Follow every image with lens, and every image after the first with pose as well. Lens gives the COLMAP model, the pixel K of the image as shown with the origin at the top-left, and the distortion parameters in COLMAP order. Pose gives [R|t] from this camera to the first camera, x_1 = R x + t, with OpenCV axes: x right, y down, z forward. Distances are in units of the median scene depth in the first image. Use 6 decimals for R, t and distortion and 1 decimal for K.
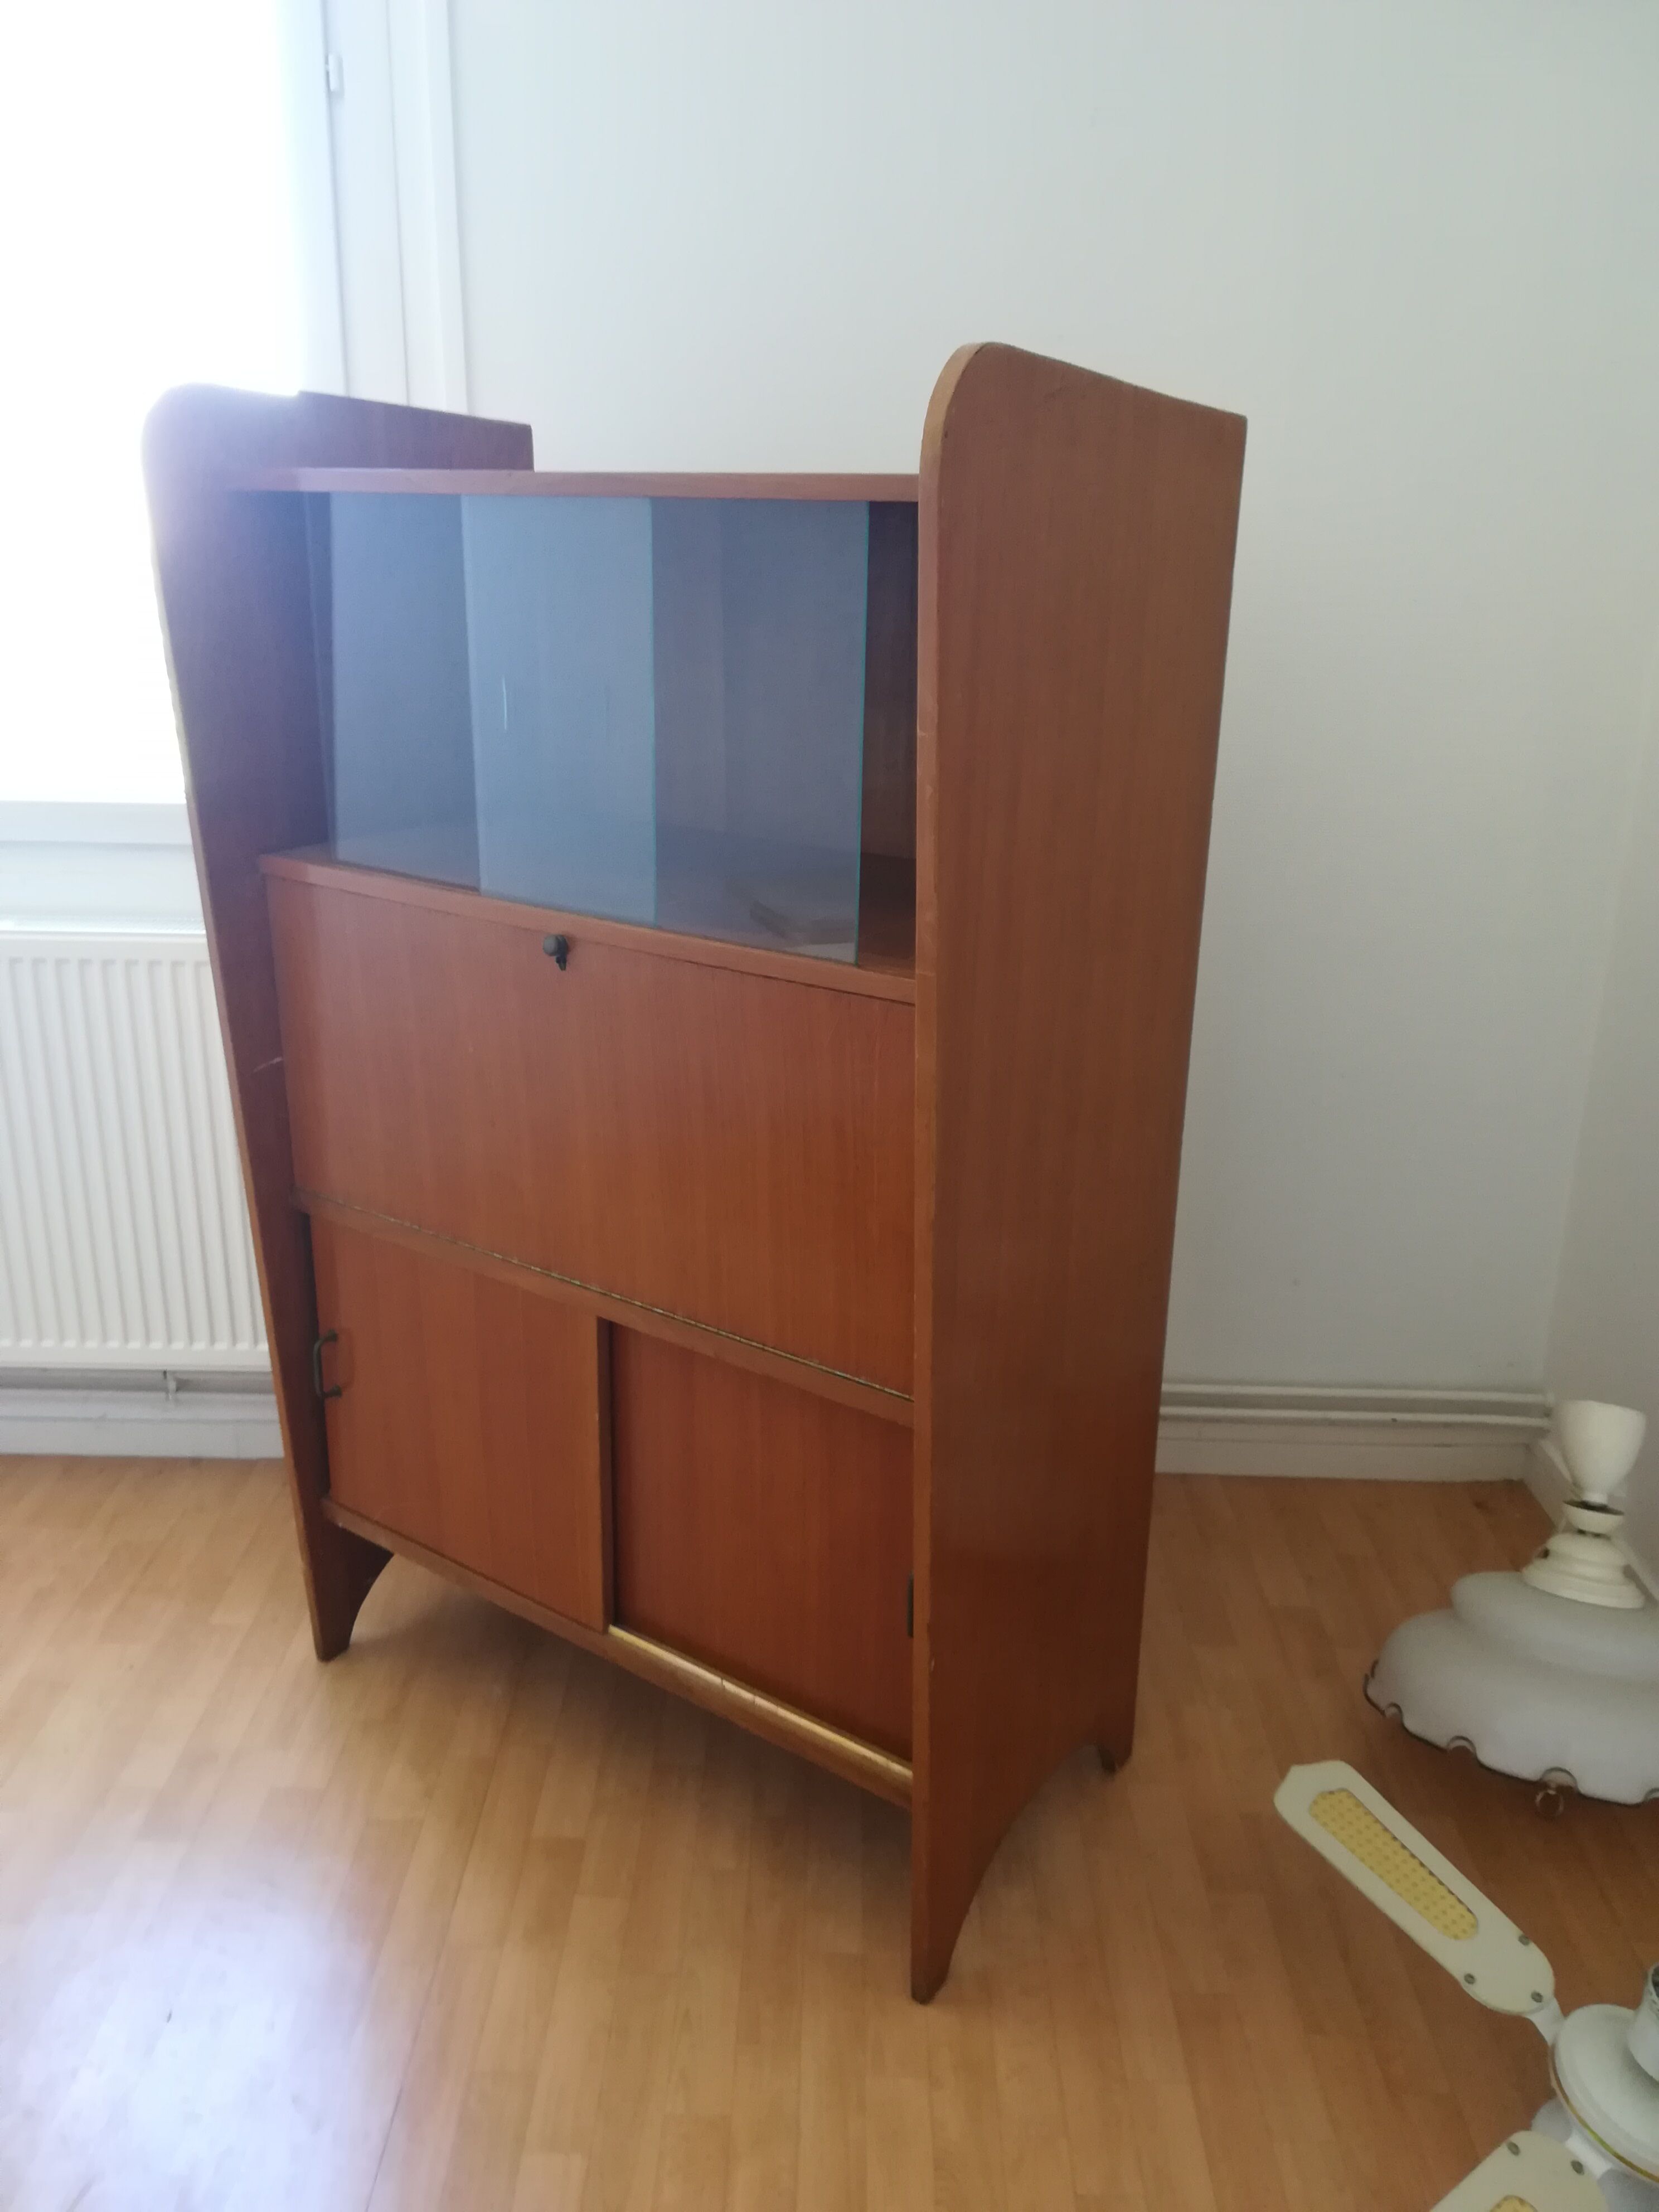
lens RADIAL K [[1760.4, 0, 829.5], [0, 1760.4, 1106.0], [0, 0, 1]] dist [0.026265, -0.017016]
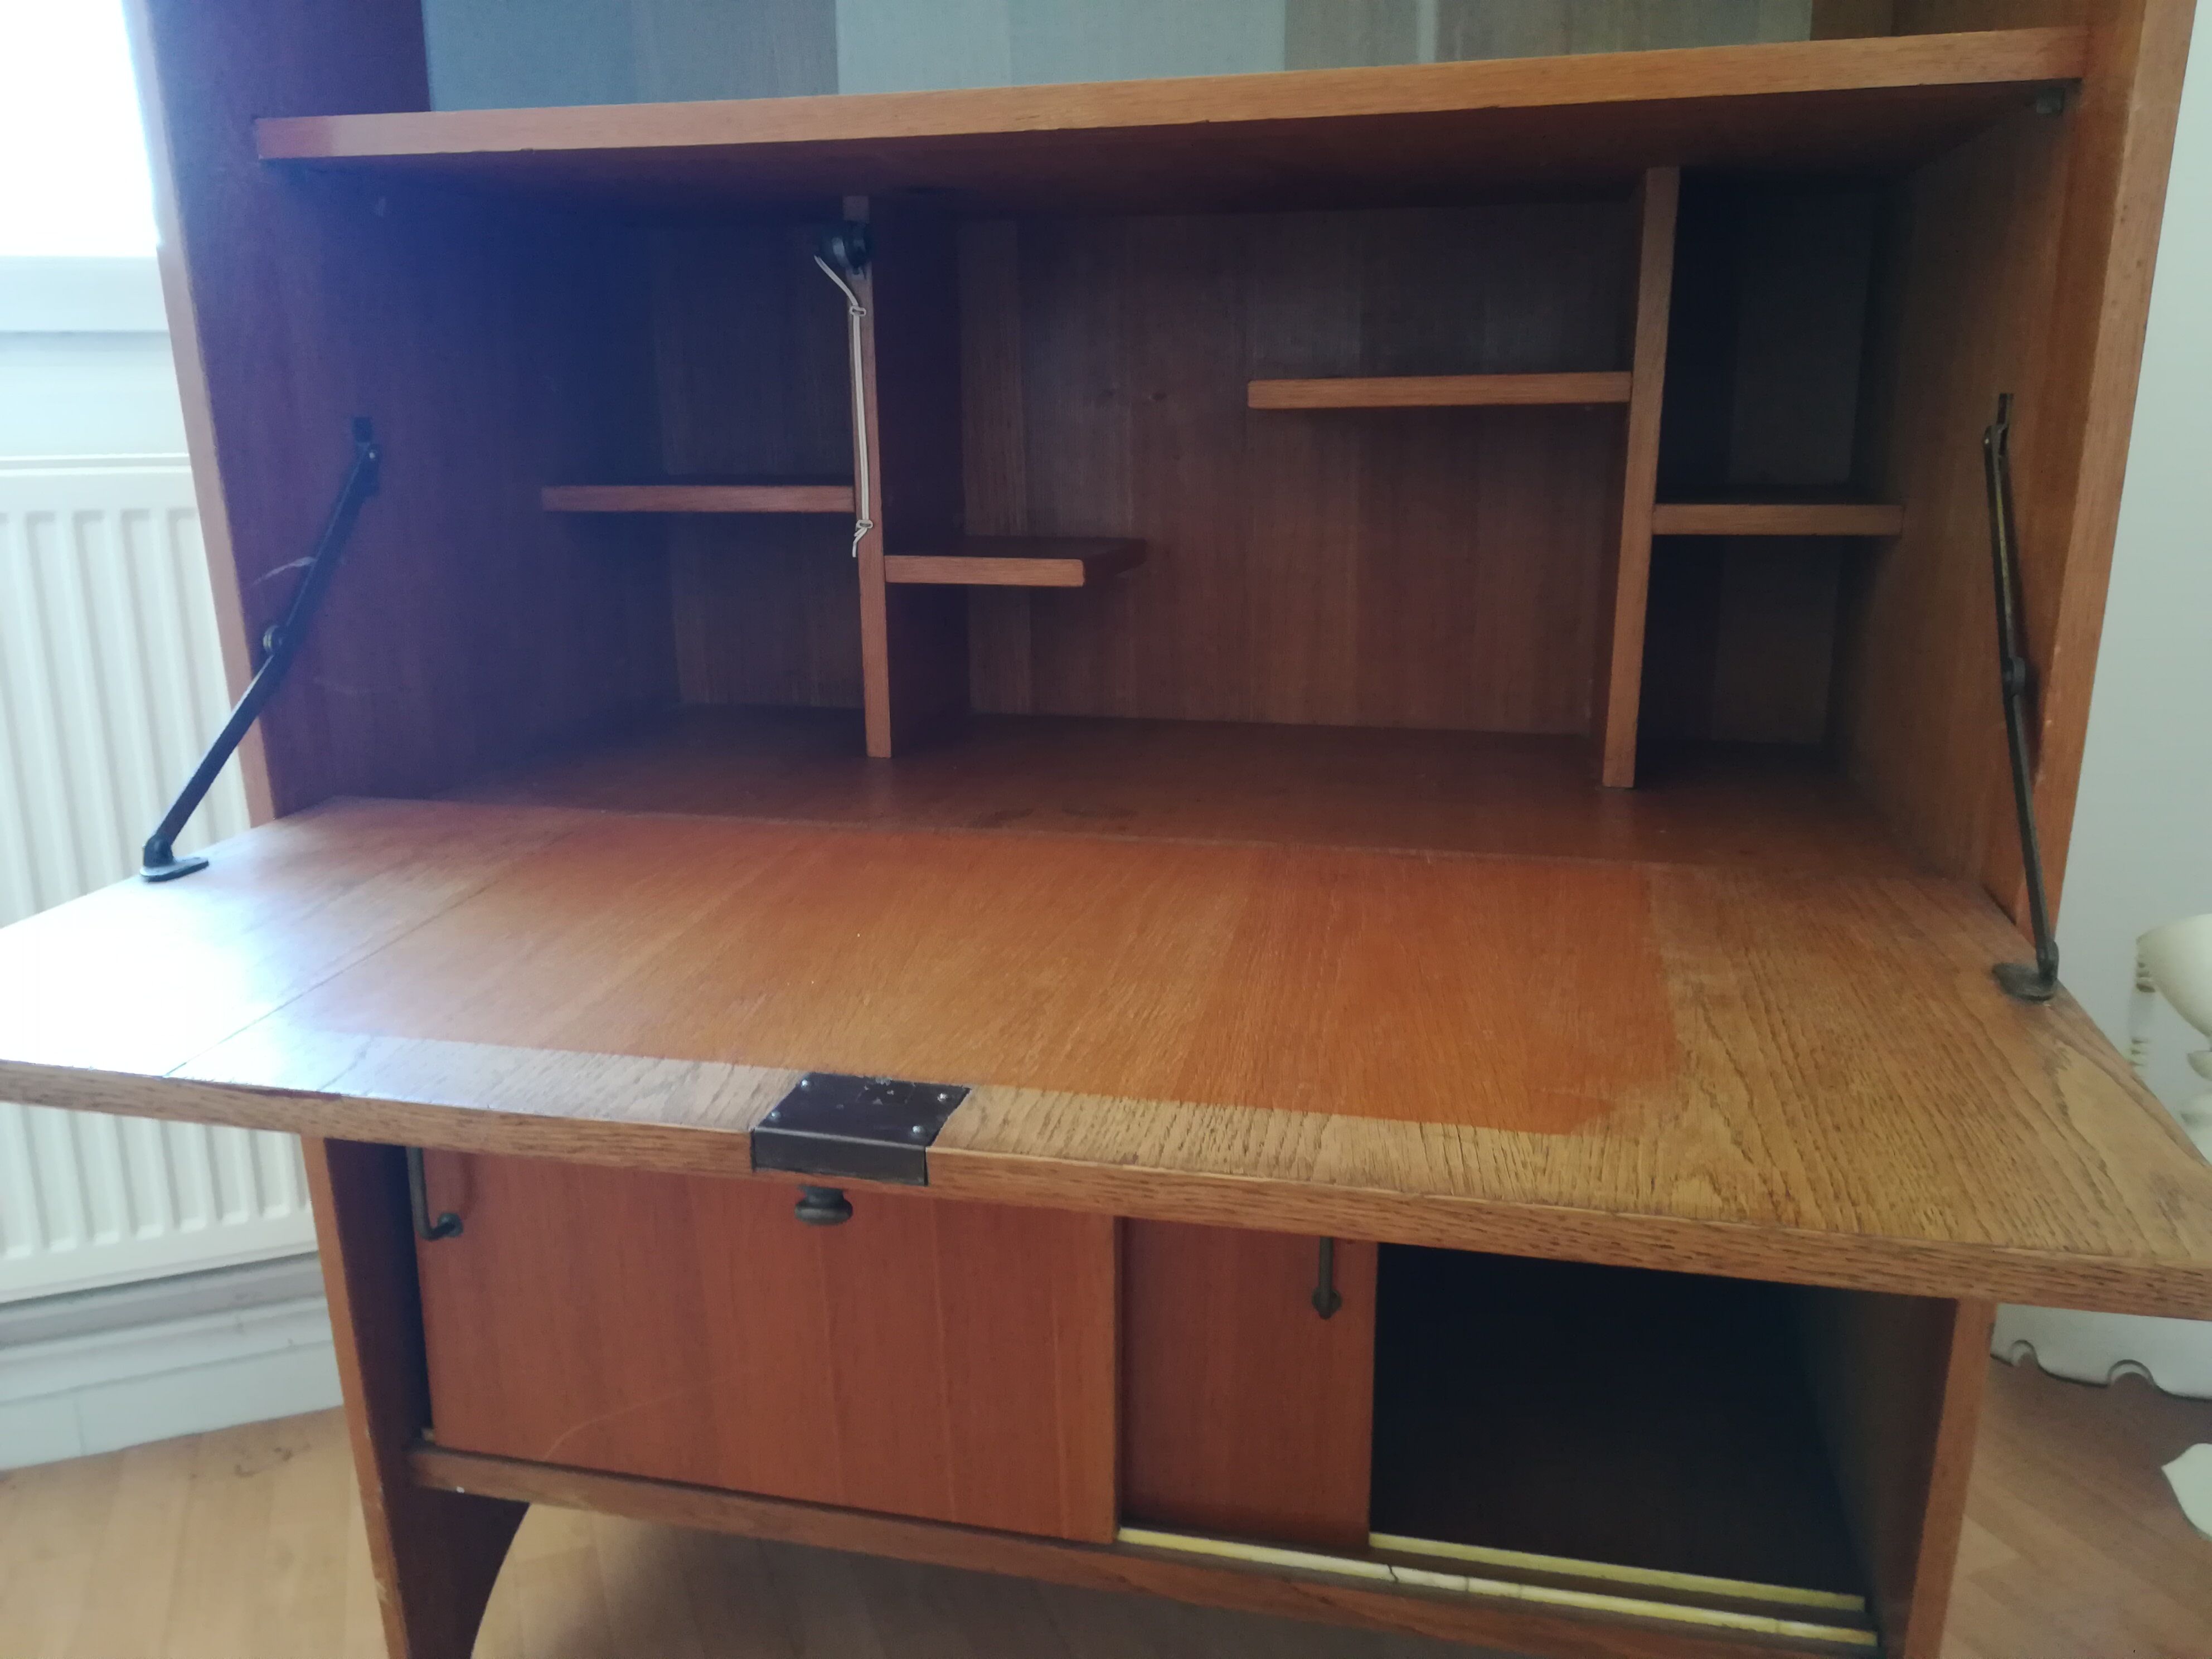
lens RADIAL K [[1754.8, 0, 1099.2], [0, 1754.8, 842.0], [0, 0, 1]] dist [0.048648, -0.084499]
pose [[0.925865, -0.112694, 0.360657, -0.301657], [0.142167, 0.988248, -0.056170, 0.116602], [-0.350088, 0.103279, 0.931006, 0.478522]]
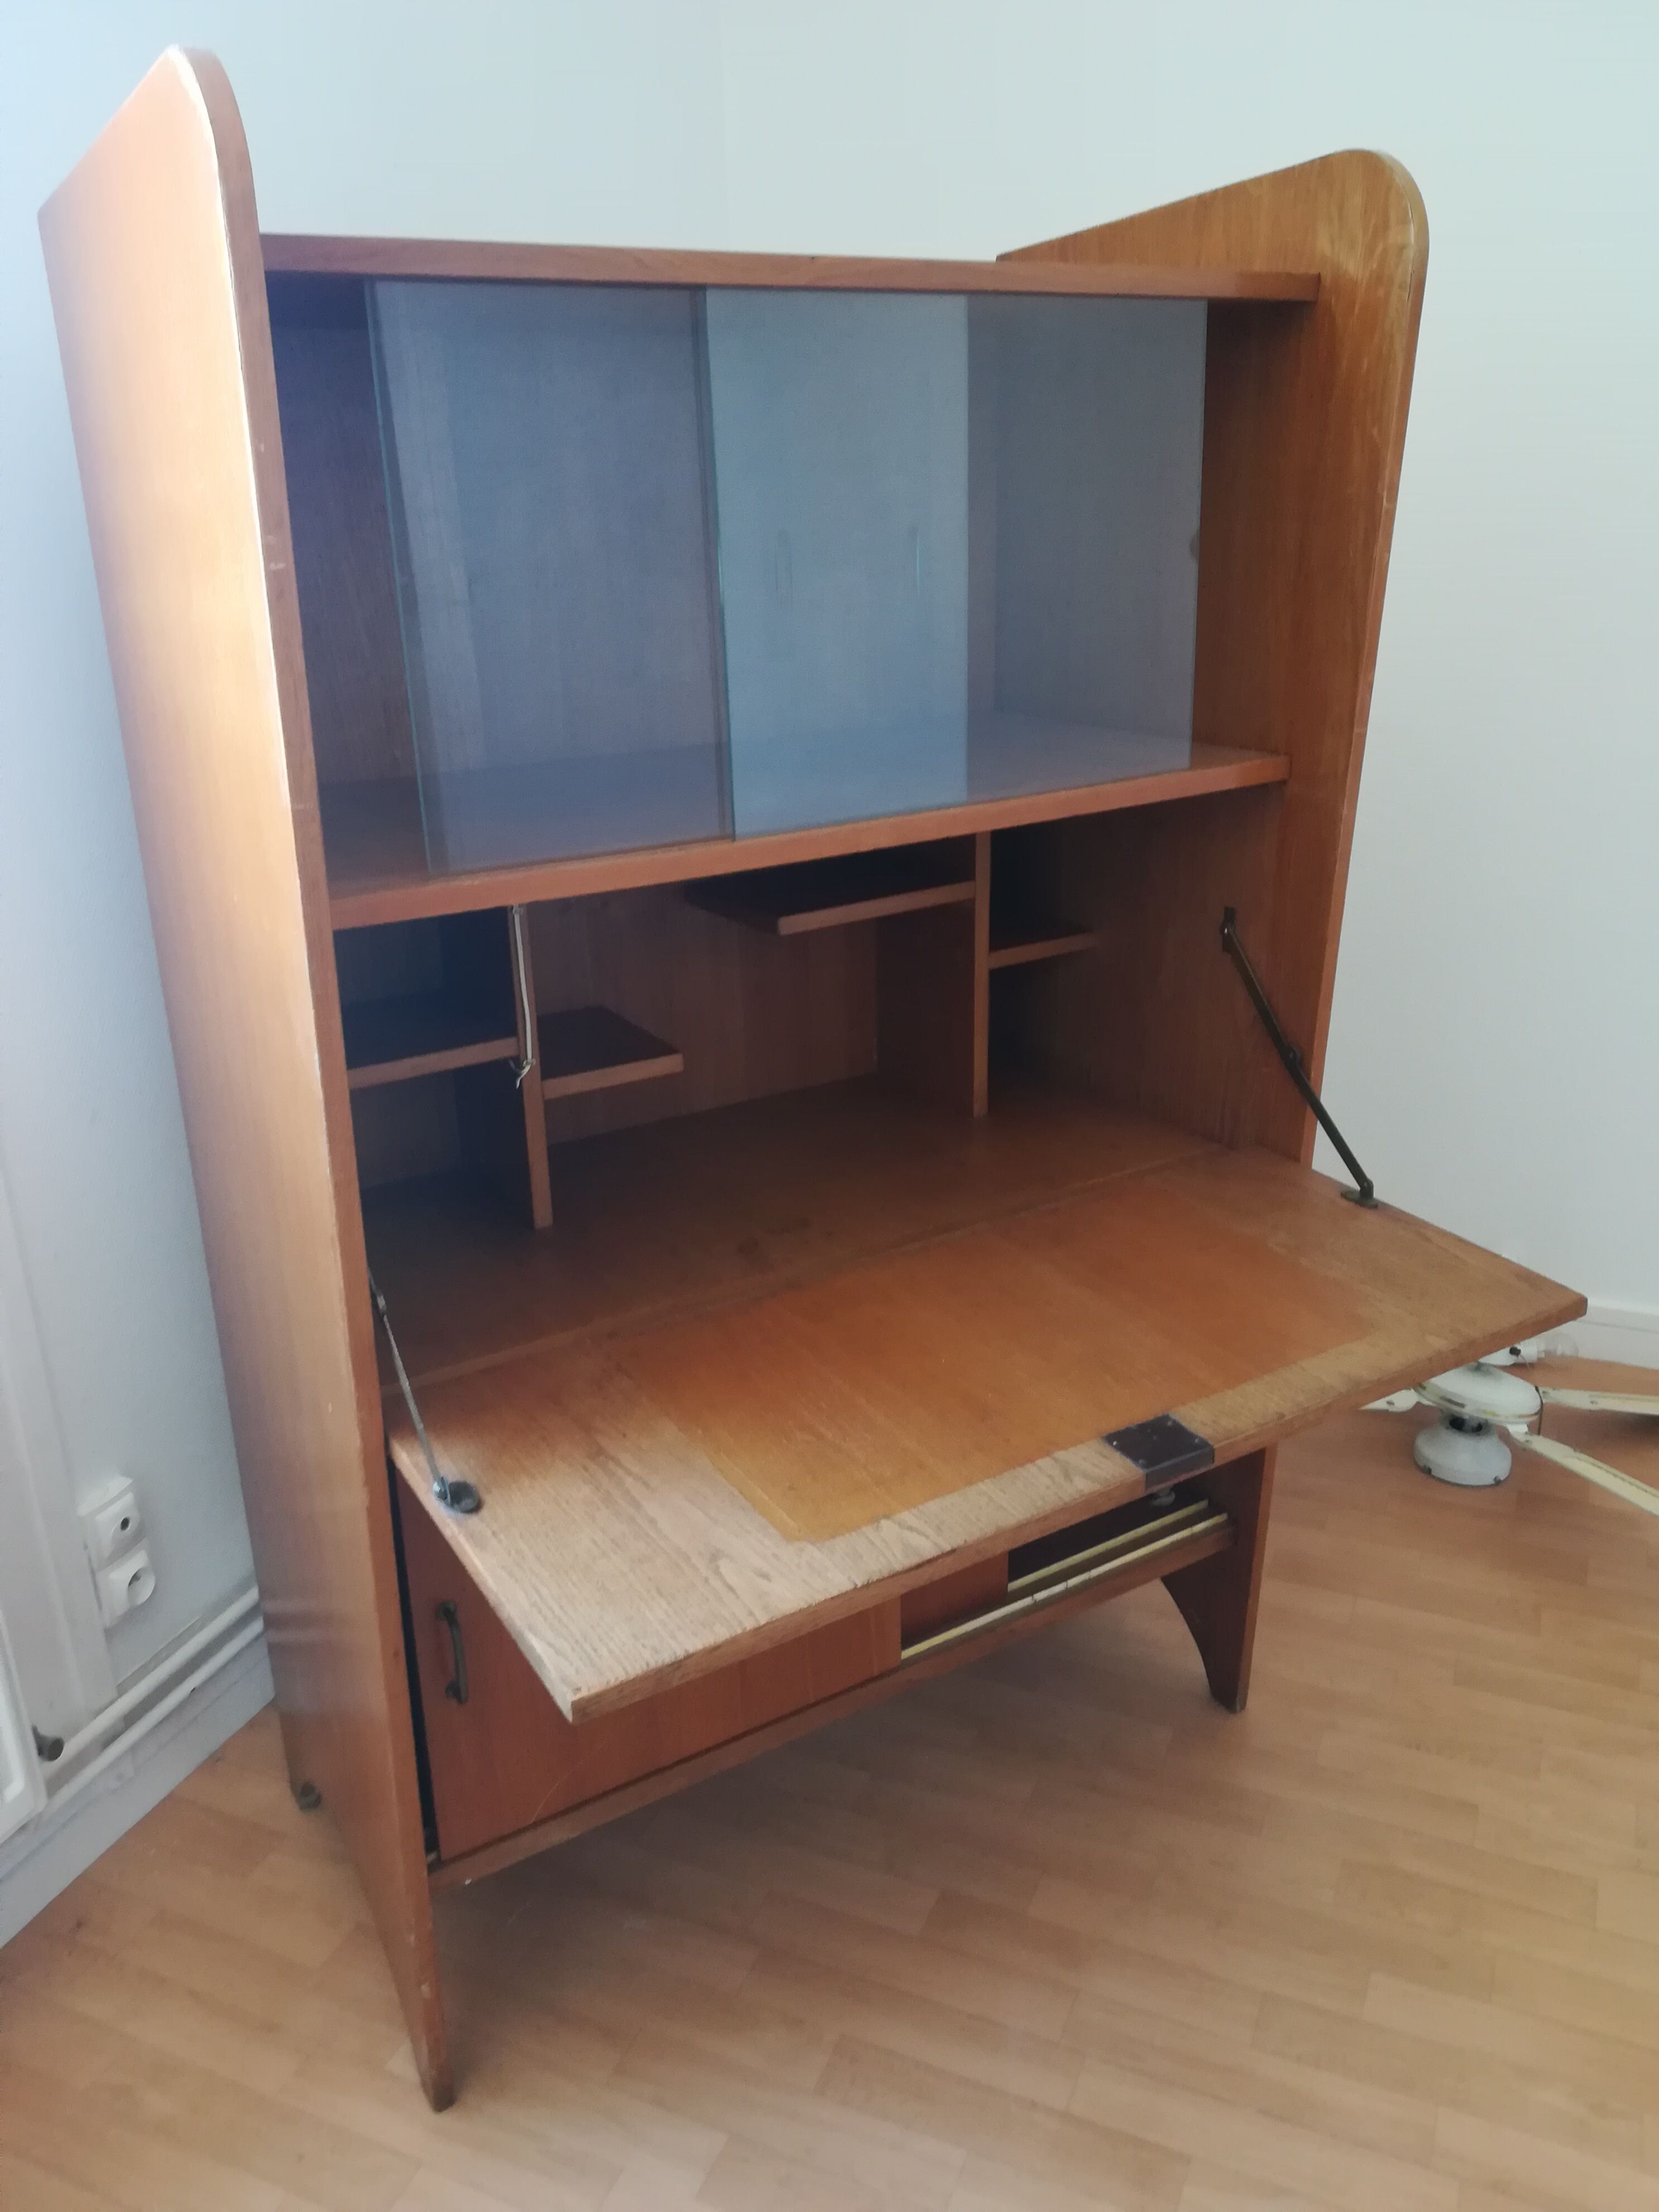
lens RADIAL K [[1760.4, 0, 829.5], [0, 1760.4, 1106.0], [0, 0, 1]] dist [0.026265, -0.017016]
pose [[0.387074, -0.344546, 0.855255, -0.782384], [0.329407, 0.918020, 0.220747, -0.151826], [-0.861200, 0.196282, 0.468838, 0.574419]]
